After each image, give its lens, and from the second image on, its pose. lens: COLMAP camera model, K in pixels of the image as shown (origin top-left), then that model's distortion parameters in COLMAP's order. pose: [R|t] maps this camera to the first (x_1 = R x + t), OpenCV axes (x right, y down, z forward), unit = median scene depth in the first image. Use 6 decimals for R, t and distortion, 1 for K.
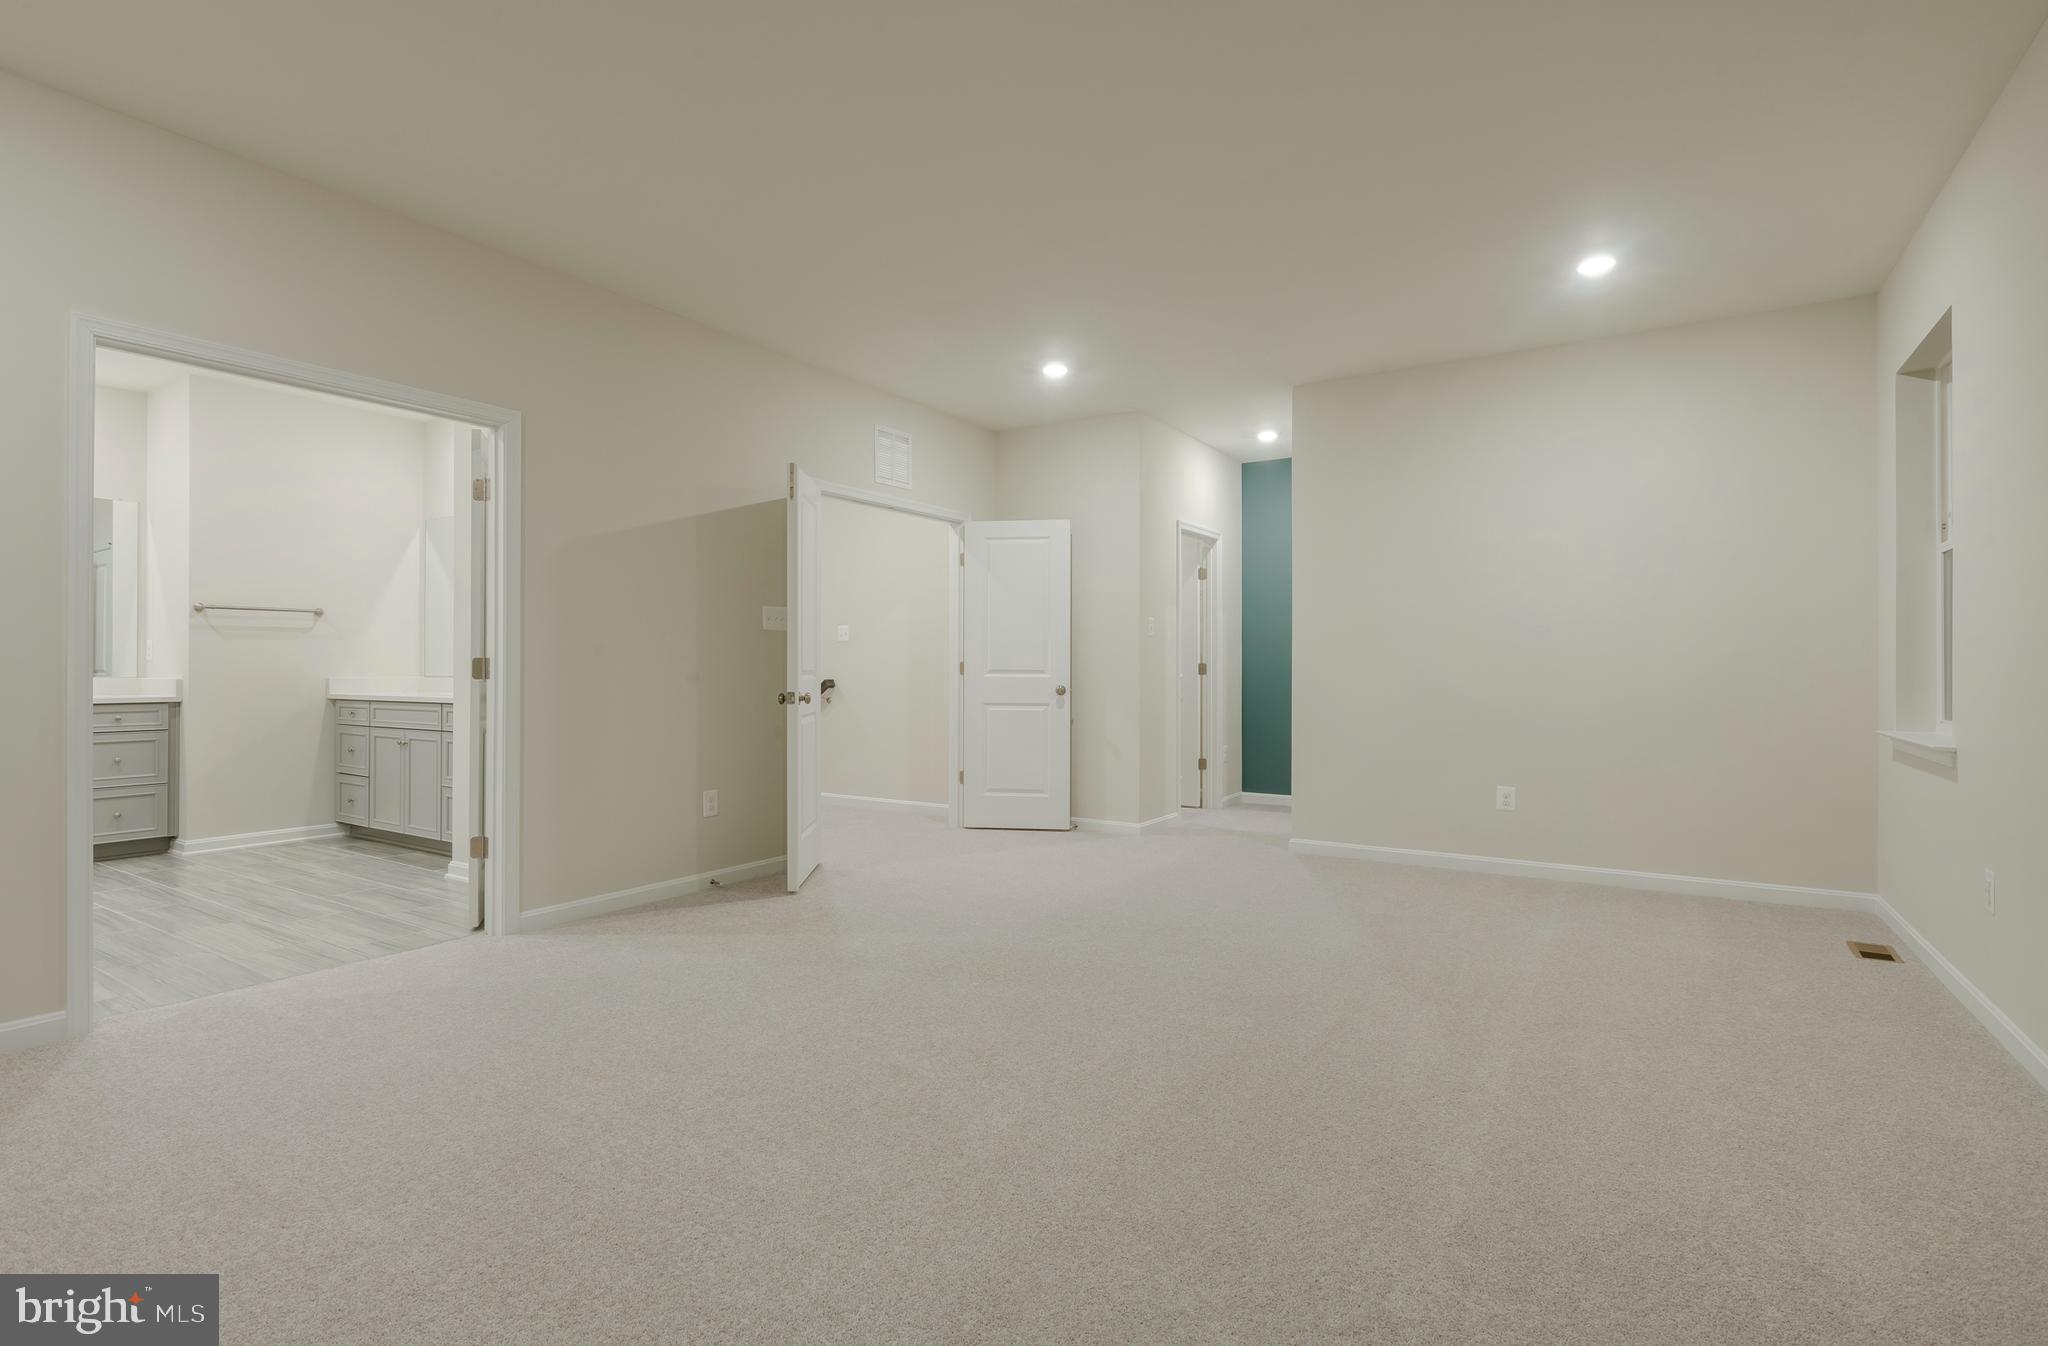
lens RADIAL K [[987.8, 0, 1020.7], [0, 987.8, 663.0], [0, 0, 1]] dist [-0.001775, -0.000337]
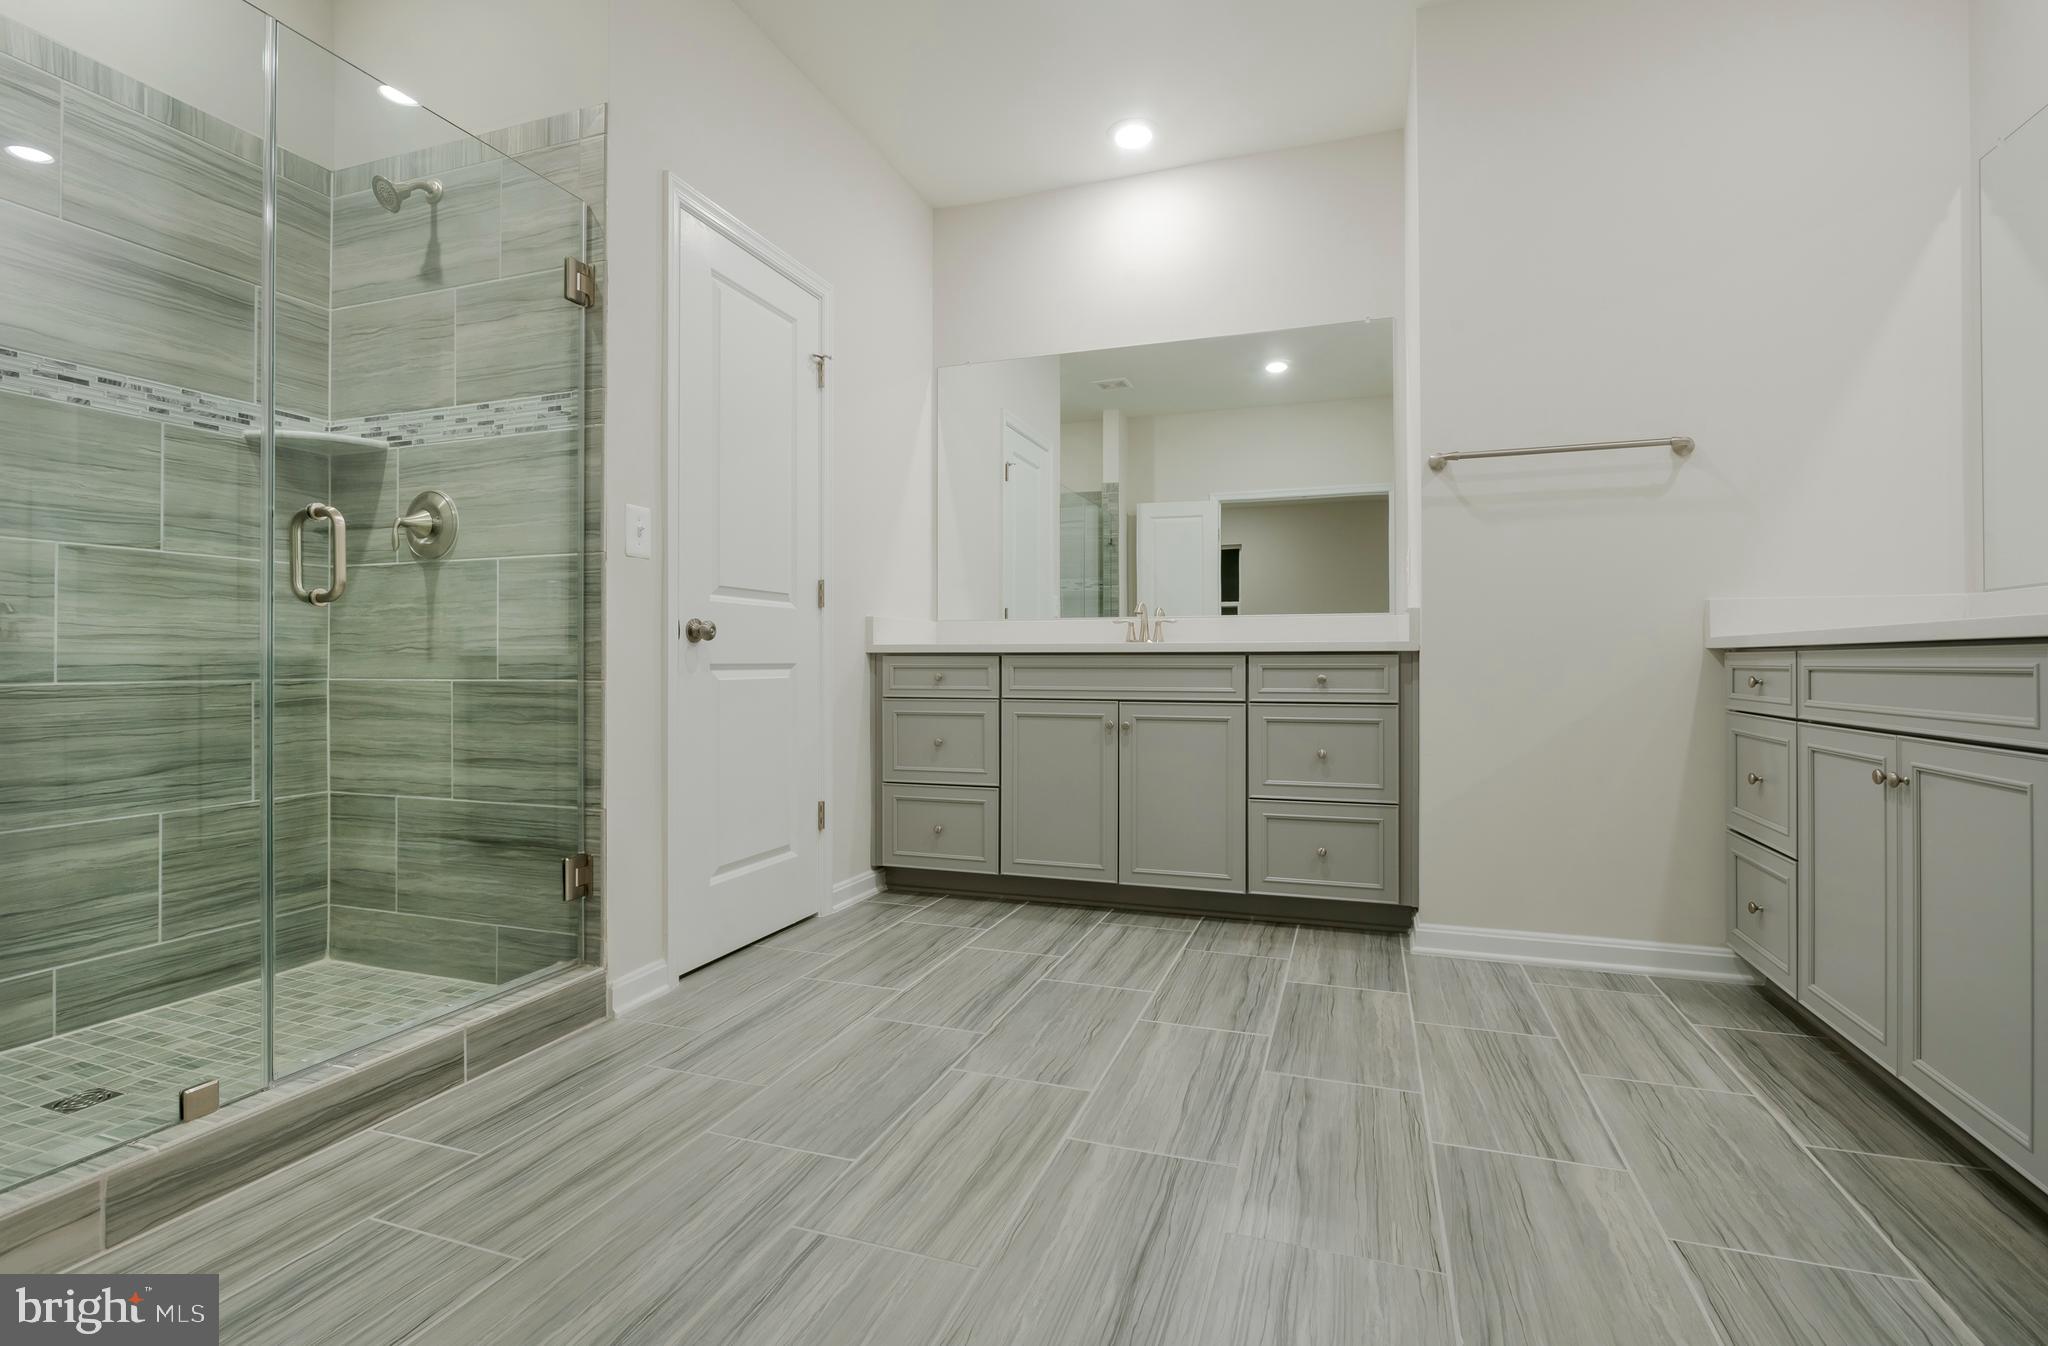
lens RADIAL K [[986.1, 0, 982.5], [0, 986.1, 652.9], [0, 0, 1]] dist [-0.017984, -0.000330]
pose [[0.209335, -0.009208, -0.977801, -0.392688], [0.006690, 0.999946, -0.007985, 0.042609], [0.977821, -0.004870, 0.209386, 0.665137]]
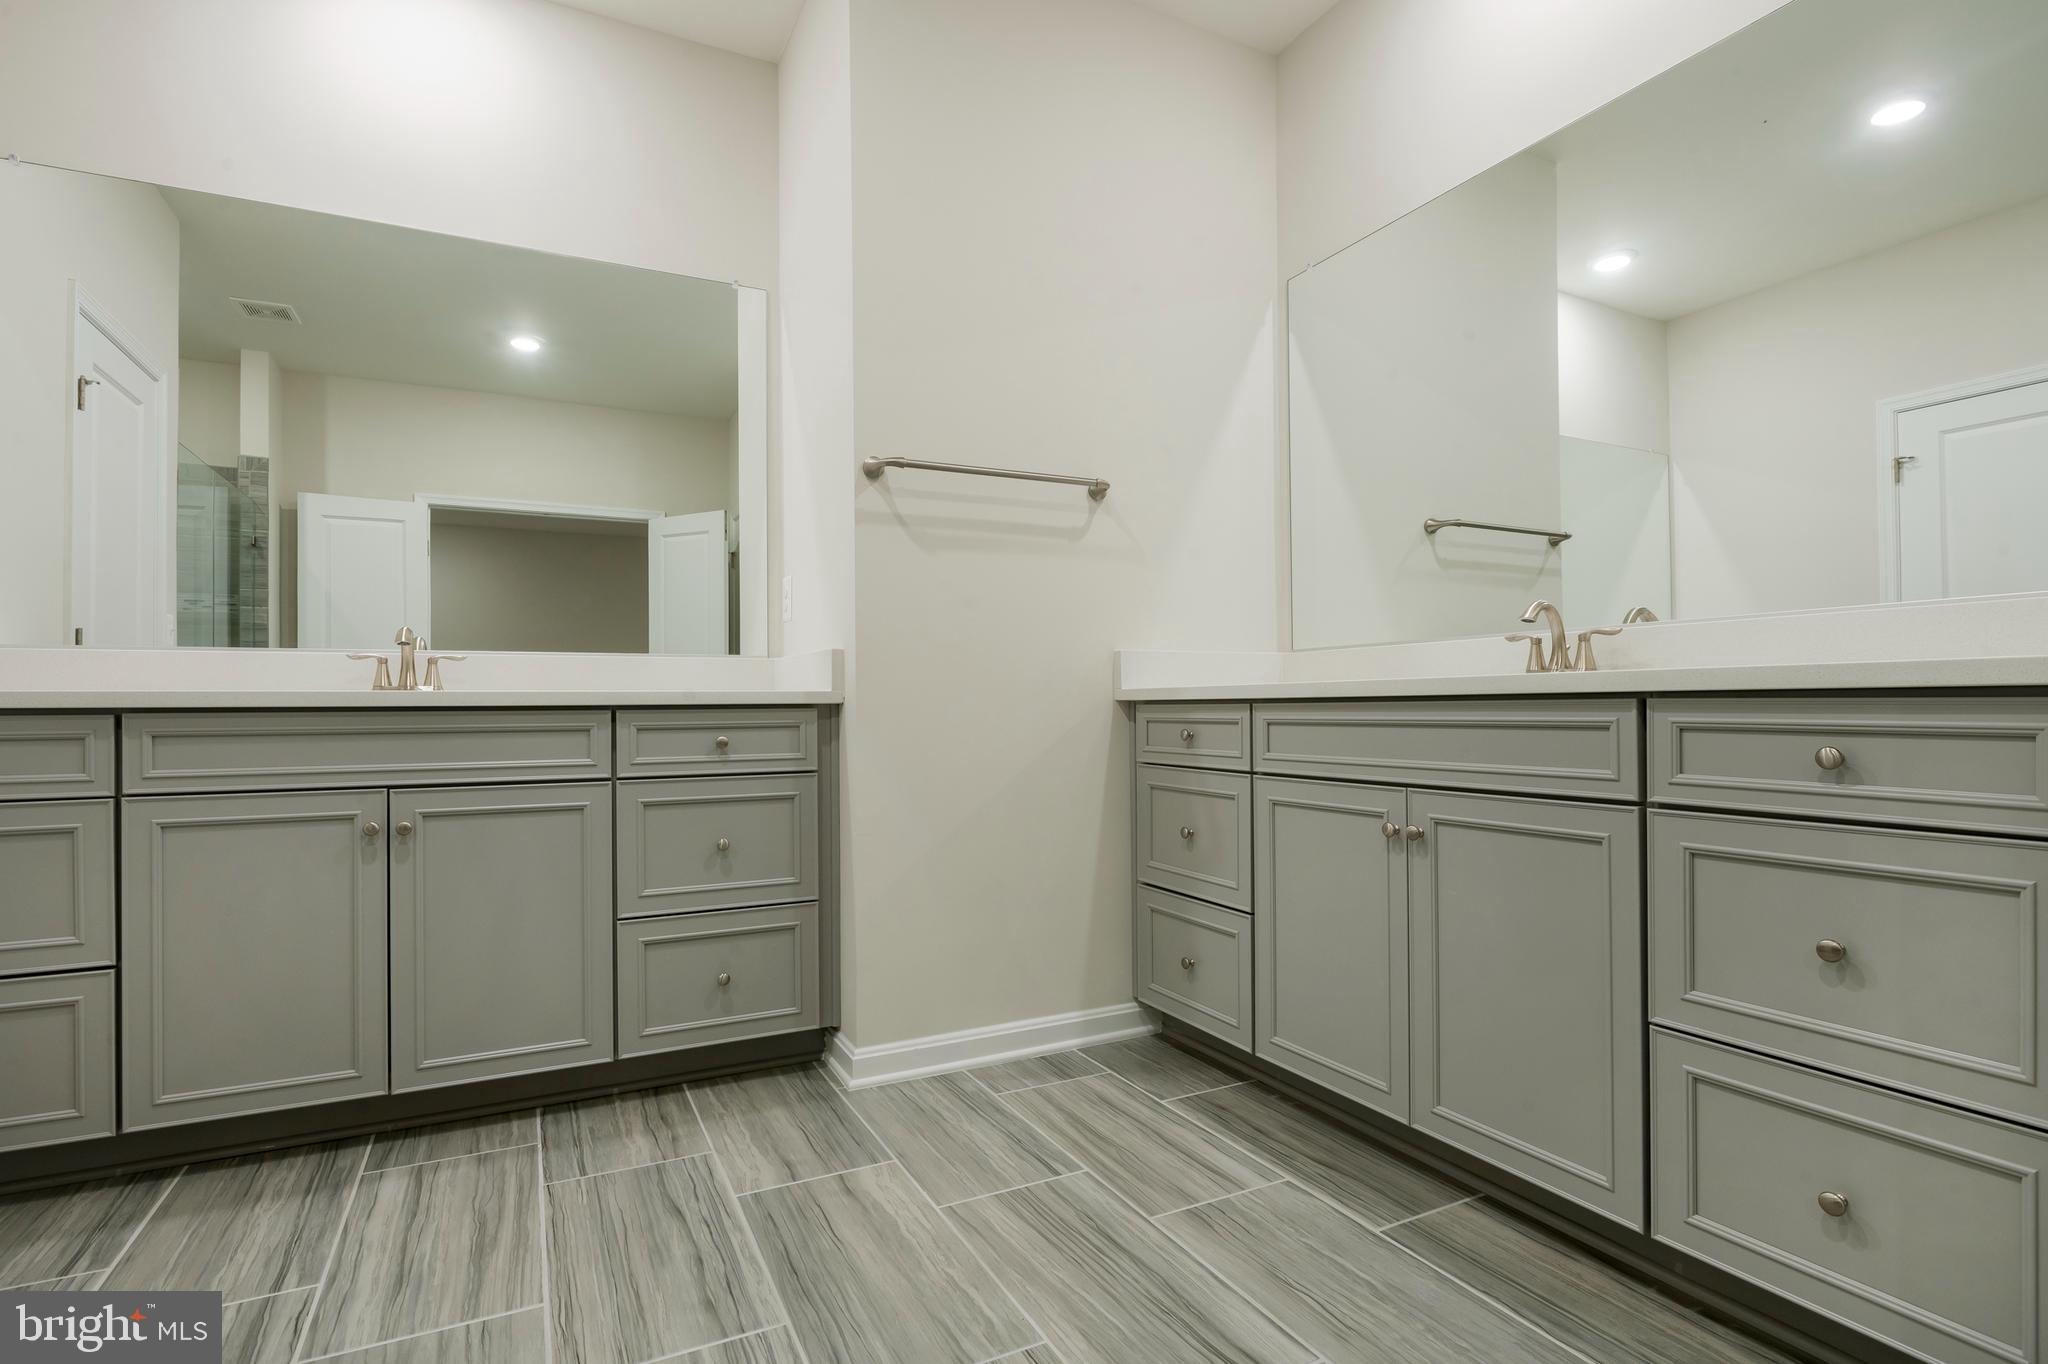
lens RADIAL K [[997.4, 0, 1023.5], [0, 997.4, 697.1], [0, 0, 1]] dist [-0.014917, -0.000386]
pose [[0.866300, -0.012105, -0.499377, -0.575117], [0.012273, 0.999920, -0.002948, 0.038506], [0.499373, -0.003575, 0.866380, 0.674610]]
